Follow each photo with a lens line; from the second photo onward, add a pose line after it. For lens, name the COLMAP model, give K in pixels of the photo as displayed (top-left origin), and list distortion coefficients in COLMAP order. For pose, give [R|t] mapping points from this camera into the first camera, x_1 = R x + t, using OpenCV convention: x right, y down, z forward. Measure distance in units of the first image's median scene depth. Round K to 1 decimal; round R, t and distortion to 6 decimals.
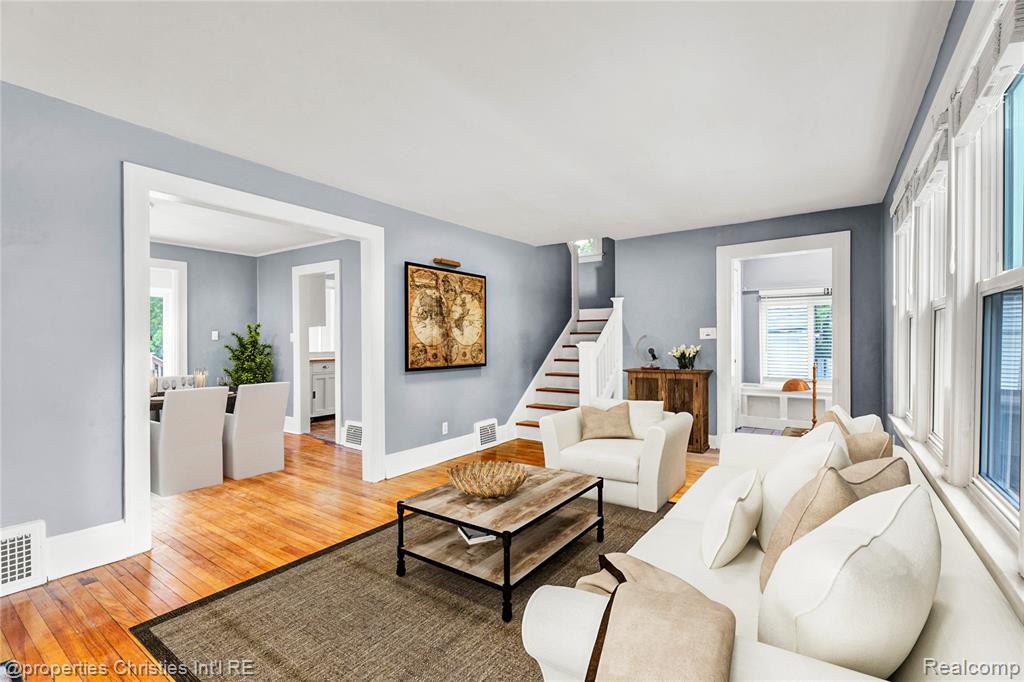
lens RADIAL K [[461.1, 0, 513.6], [0, 461.1, 336.3], [0, 0, 1]] dist [0.002525, -0.001061]
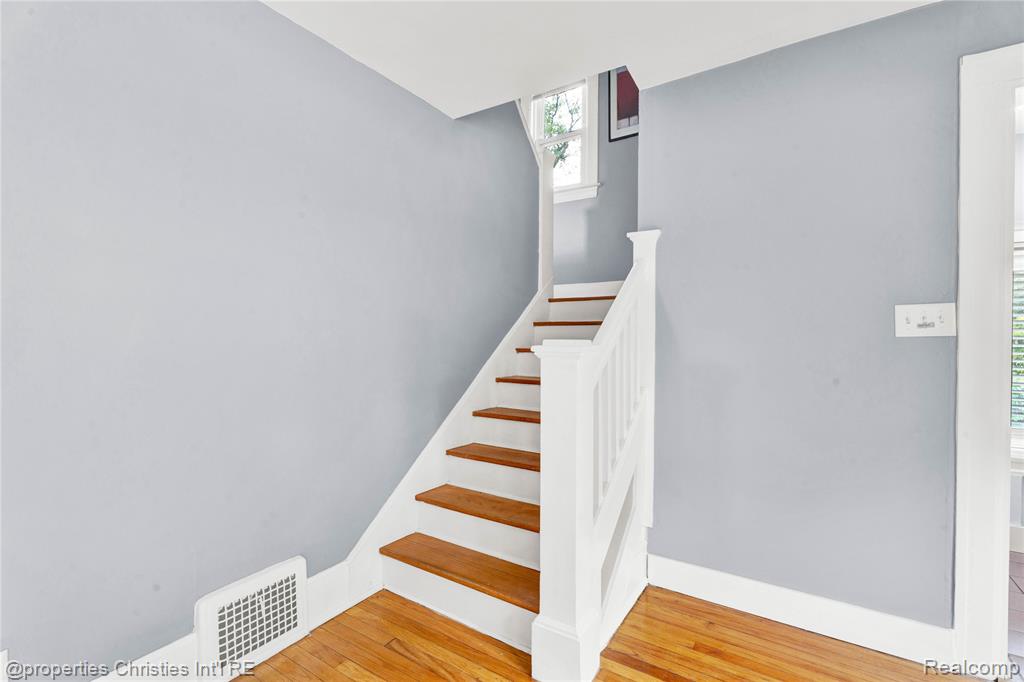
lens RADIAL K [[461.1, 0, 509.3], [0, 461.1, 337.5], [0, 0, 1]] dist [0.002525, -0.001061]
pose [[0.999379, 0.015721, 0.031549, 0.117157], [-0.015884, 0.999862, 0.004910, 0.010206], [-0.031467, -0.005408, 0.999490, 0.729547]]
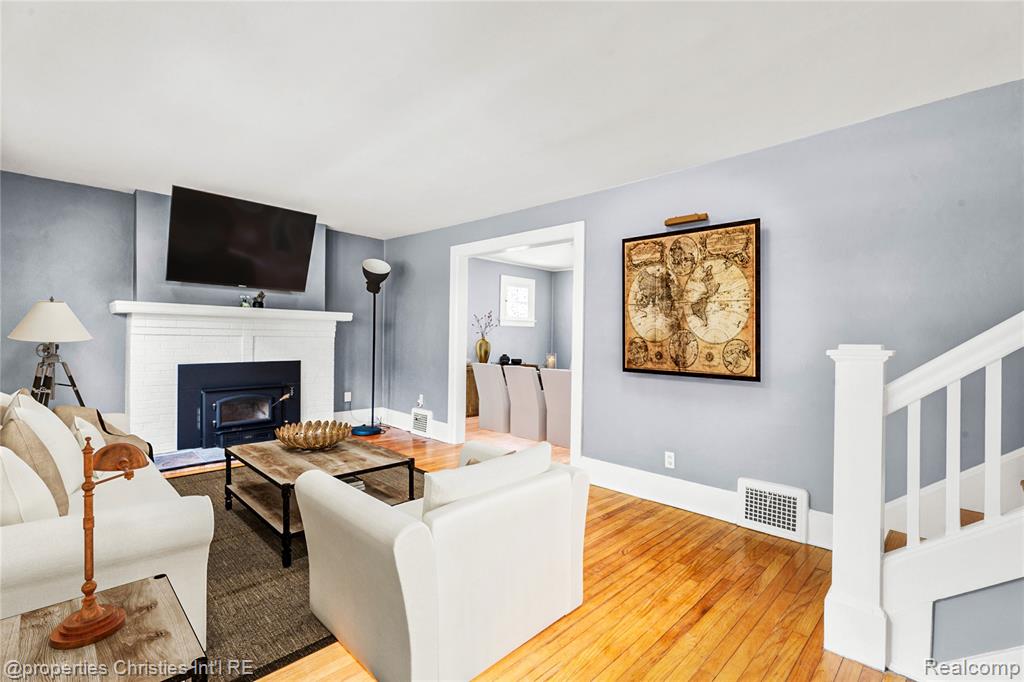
lens RADIAL K [[461.1, 0, 506.3], [0, 461.1, 344.4], [0, 0, 1]] dist [0.002525, -0.001061]
pose [[-0.158235, 0.013470, -0.987310, 0.571216], [-0.009683, 0.999838, 0.015192, 0.015737], [0.987354, 0.011964, -0.158079, 0.847508]]
